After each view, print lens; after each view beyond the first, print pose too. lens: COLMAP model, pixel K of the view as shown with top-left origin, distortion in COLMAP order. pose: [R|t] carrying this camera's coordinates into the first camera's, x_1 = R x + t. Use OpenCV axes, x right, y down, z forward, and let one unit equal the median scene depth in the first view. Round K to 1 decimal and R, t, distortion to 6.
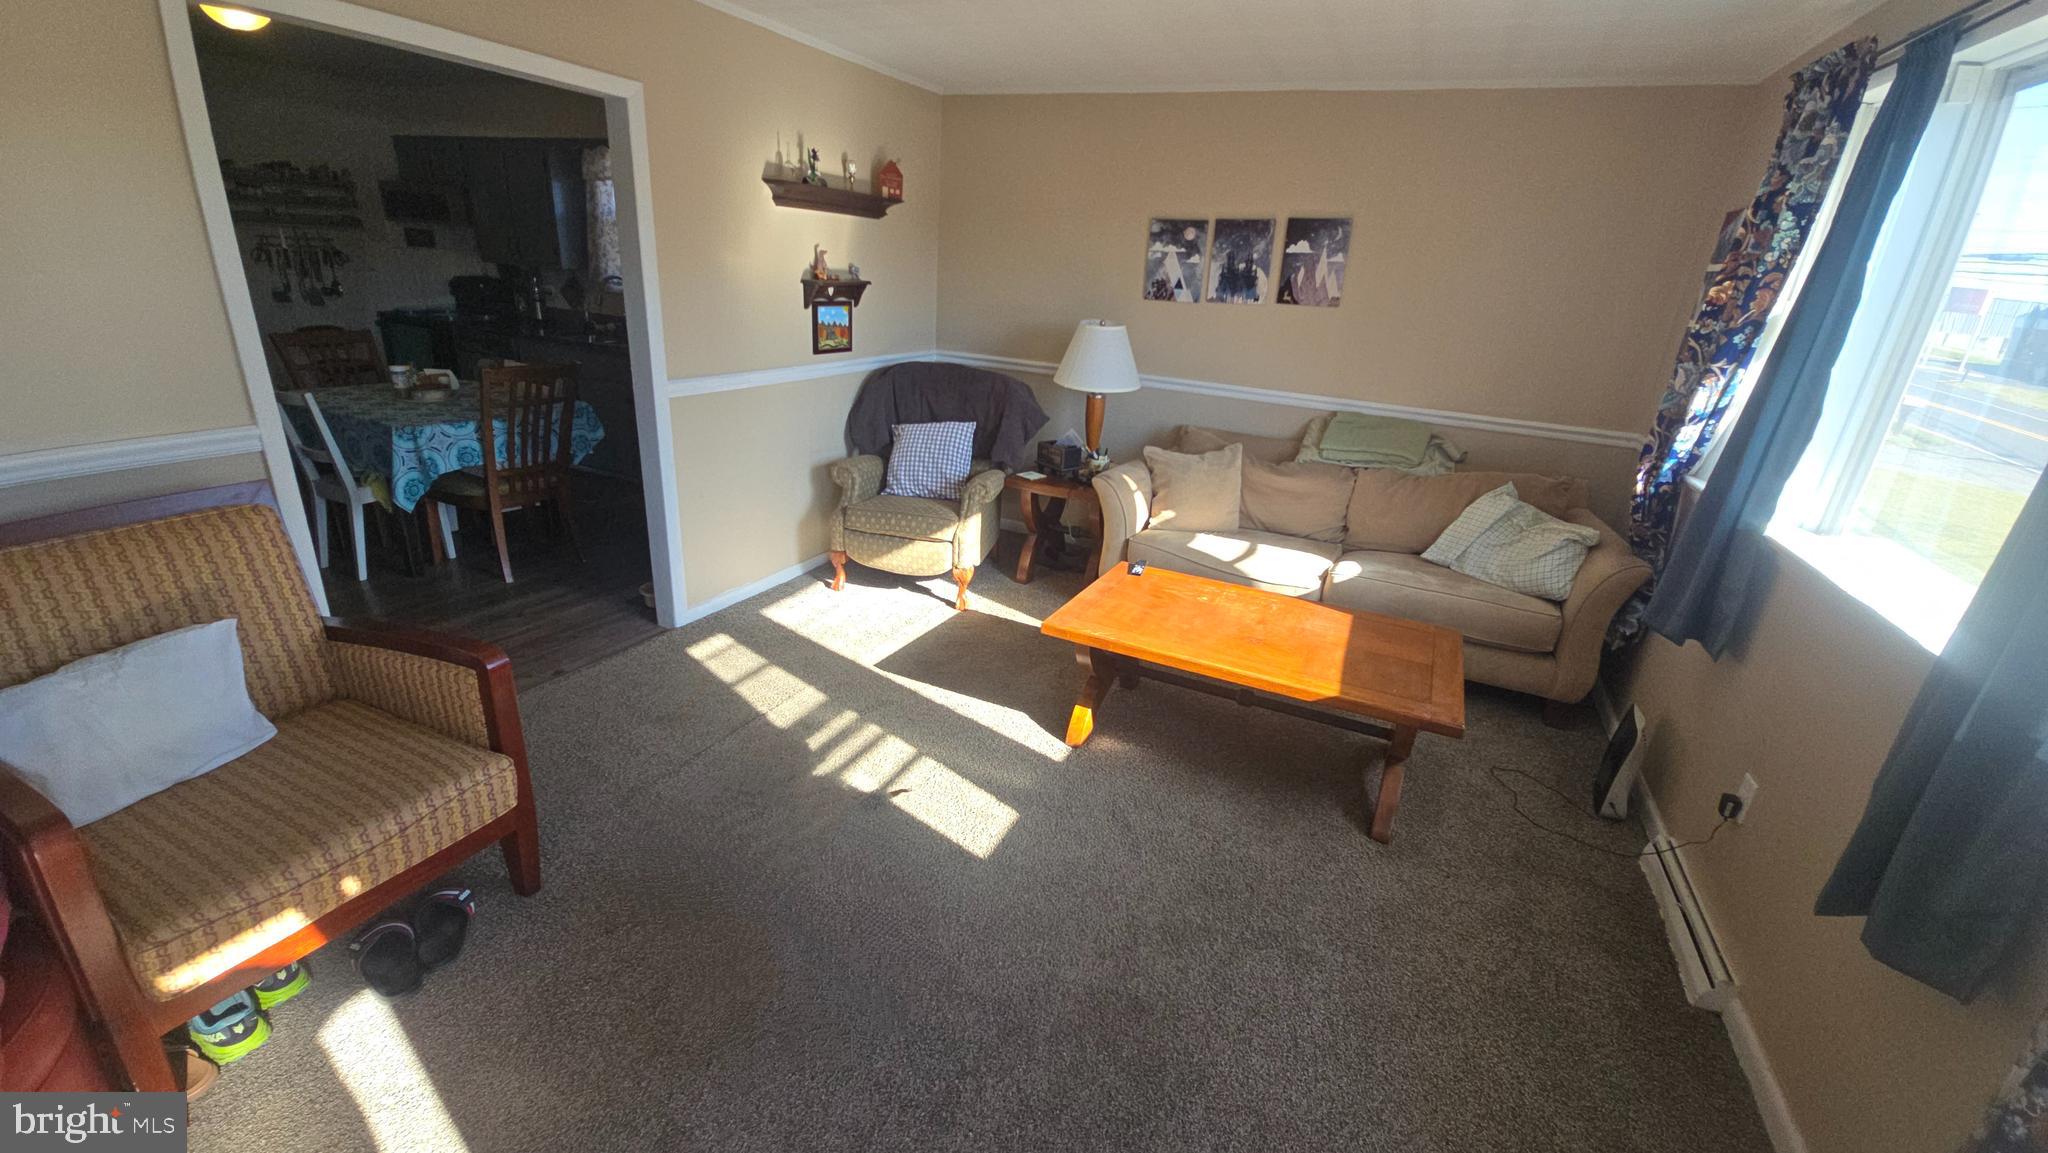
lens RADIAL K [[838.7, 0, 1037.9], [0, 838.7, 576.0], [0, 0, 1]] dist [-0.001728, -0.002433]
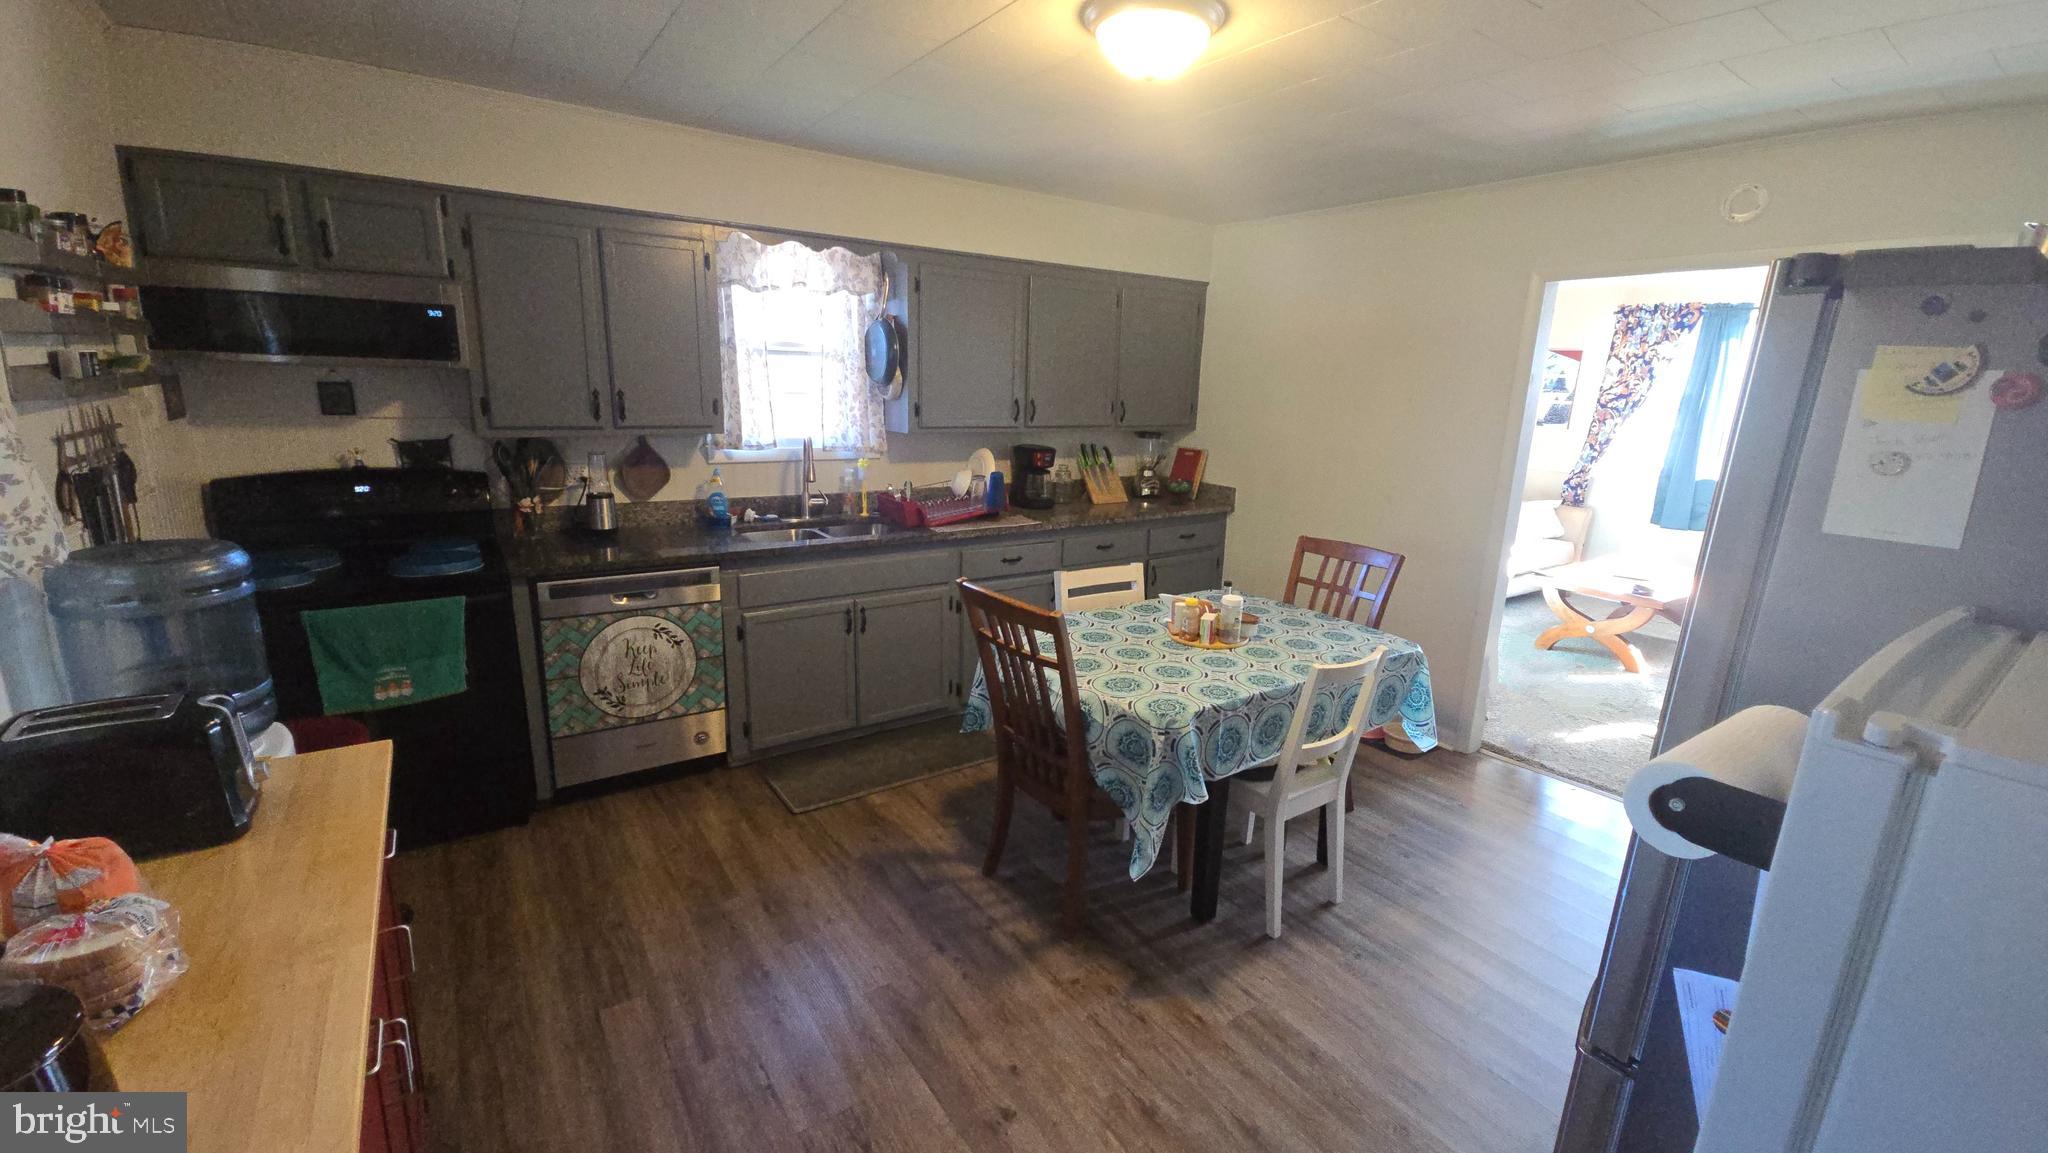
lens RADIAL K [[838.7, 0, 1037.0], [0, 838.7, 574.5], [0, 0, 1]] dist [-0.001728, -0.002433]
pose [[0.497196, -0.251250, 0.830463, -1.380886], [0.301327, 0.947579, 0.106278, -0.383266], [-0.813632, 0.197400, 0.546841, 0.737611]]
